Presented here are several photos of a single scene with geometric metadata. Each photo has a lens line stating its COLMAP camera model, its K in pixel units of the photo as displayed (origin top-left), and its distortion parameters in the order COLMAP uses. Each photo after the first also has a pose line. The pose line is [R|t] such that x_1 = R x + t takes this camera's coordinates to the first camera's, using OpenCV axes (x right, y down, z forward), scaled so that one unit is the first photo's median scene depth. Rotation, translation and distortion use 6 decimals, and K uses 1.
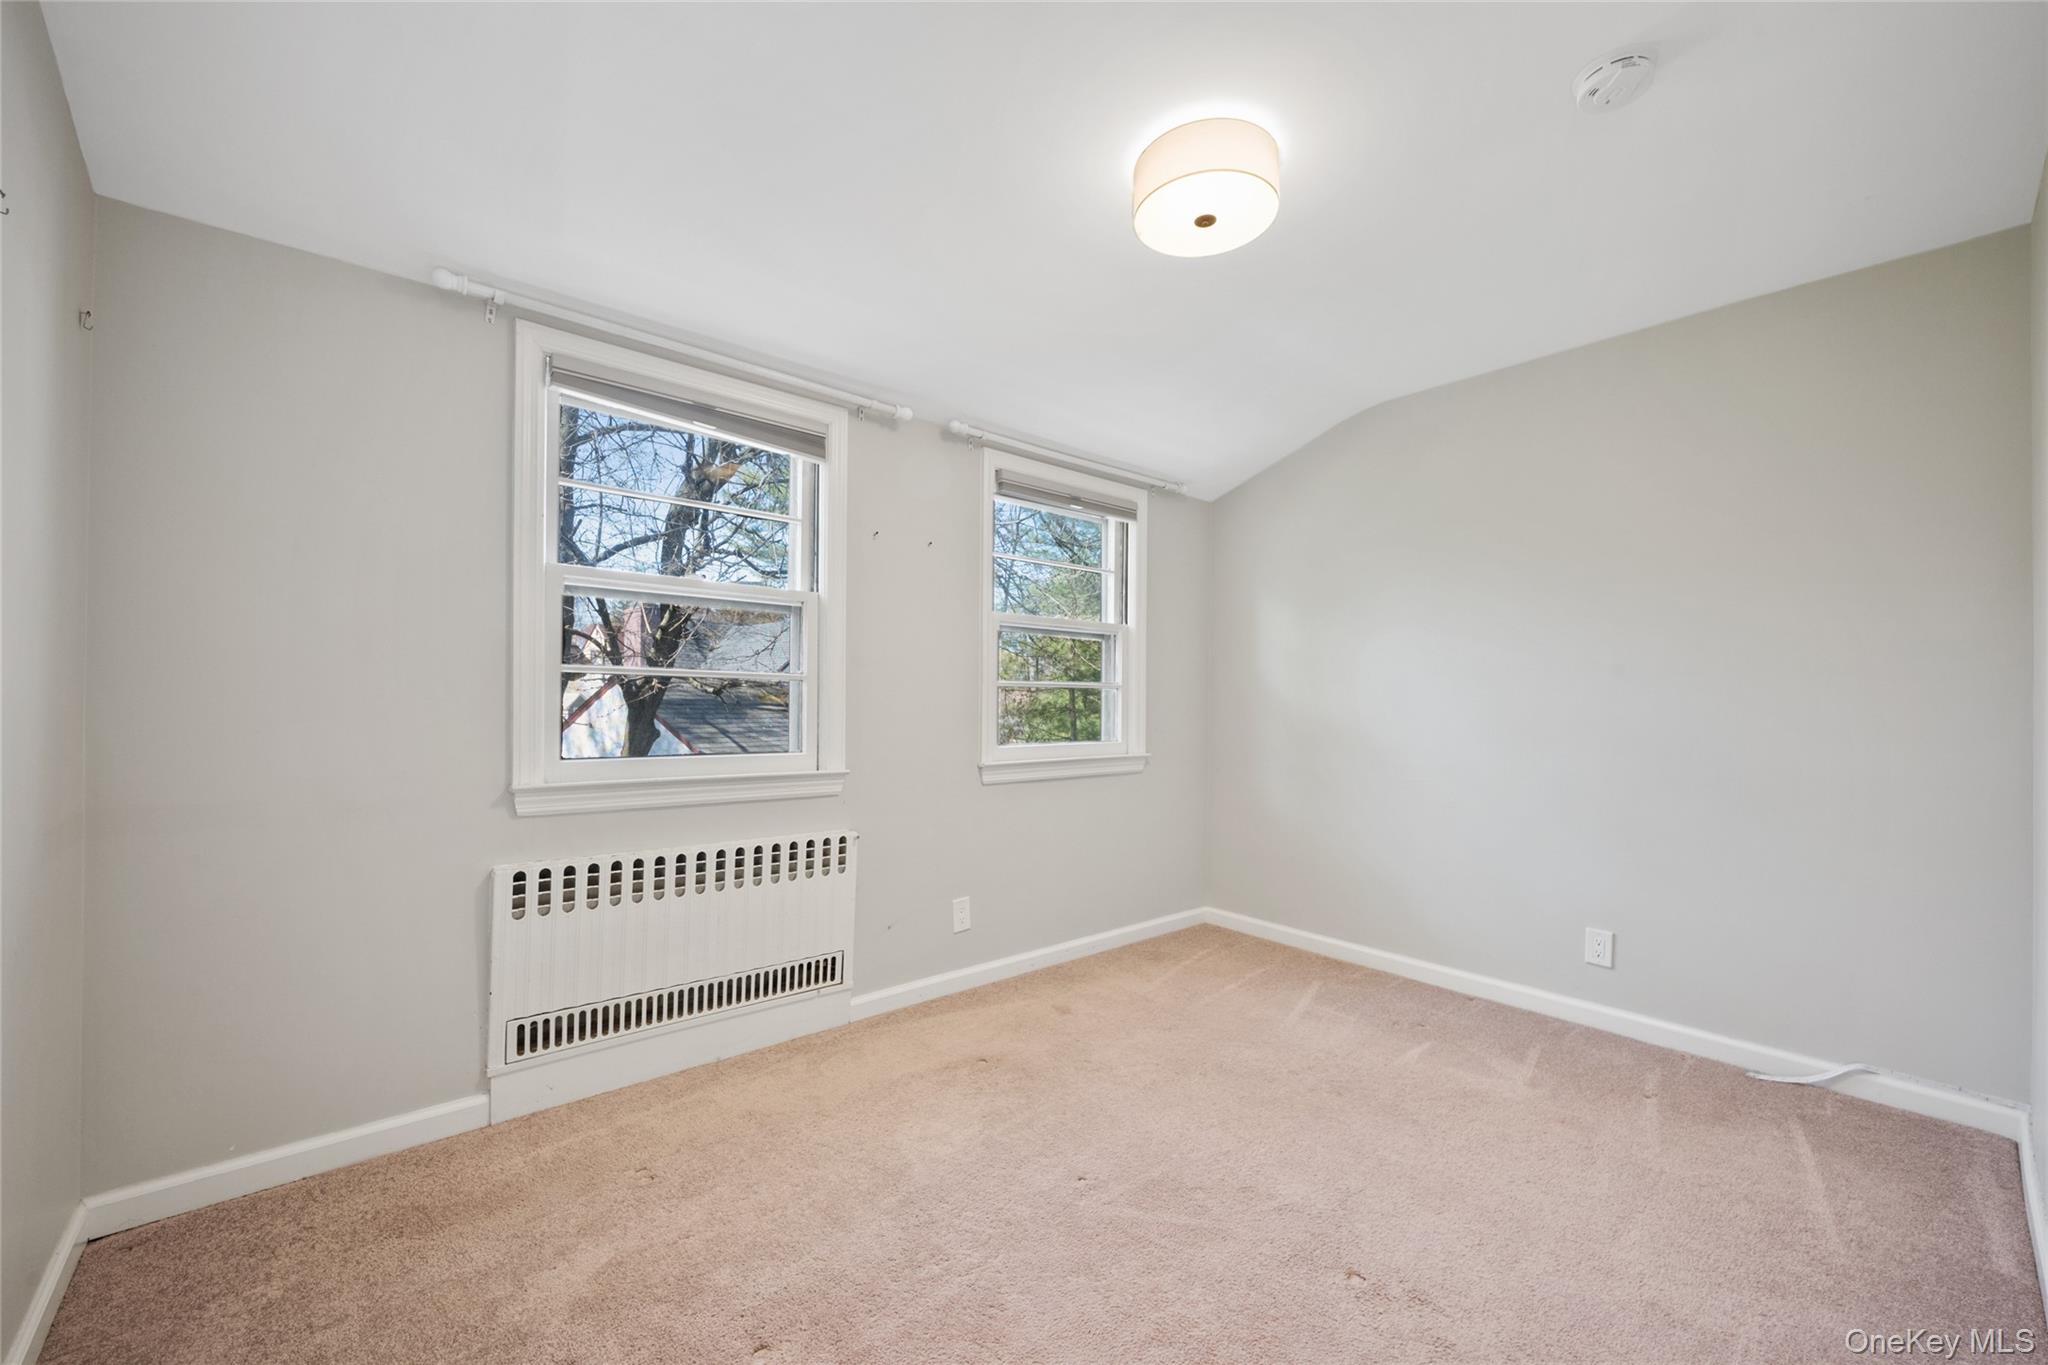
lens RADIAL K [[808.1, 0, 1013.1], [0, 808.1, 693.9], [0, 0, 1]] dist [0.004096, 0.000094]
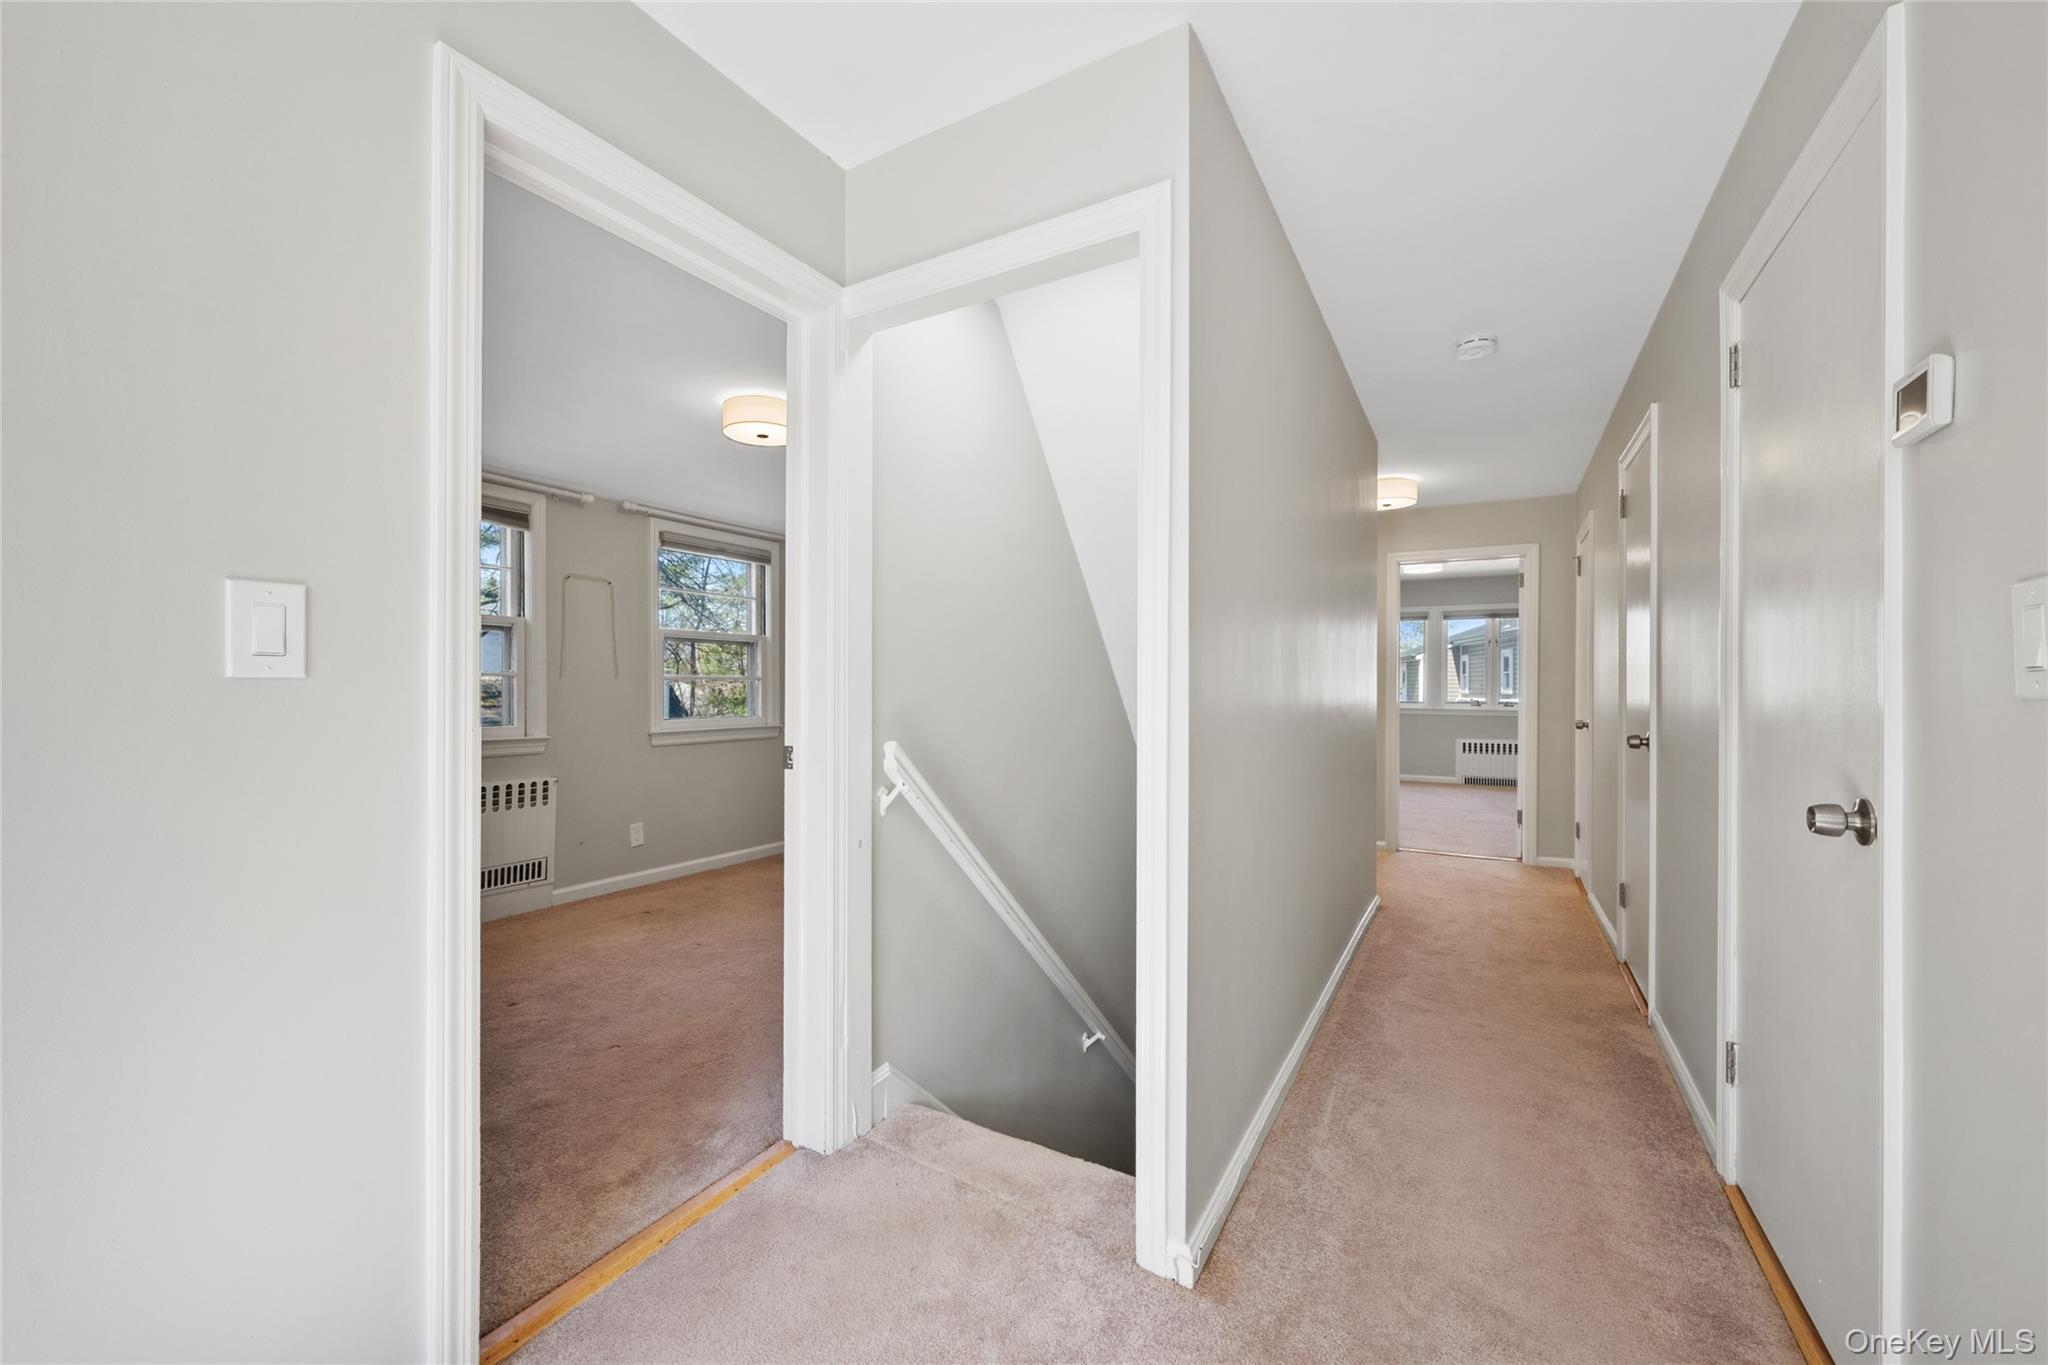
lens RADIAL K [[808.1, 0, 1023.2], [0, 808.1, 692.2], [0, 0, 1]] dist [0.004096, 0.000094]
pose [[0.940314, -0.009680, 0.340172, 0.110487], [0.004006, 0.999841, 0.017379, -0.010023], [-0.340286, -0.014979, 0.940203, -0.692281]]
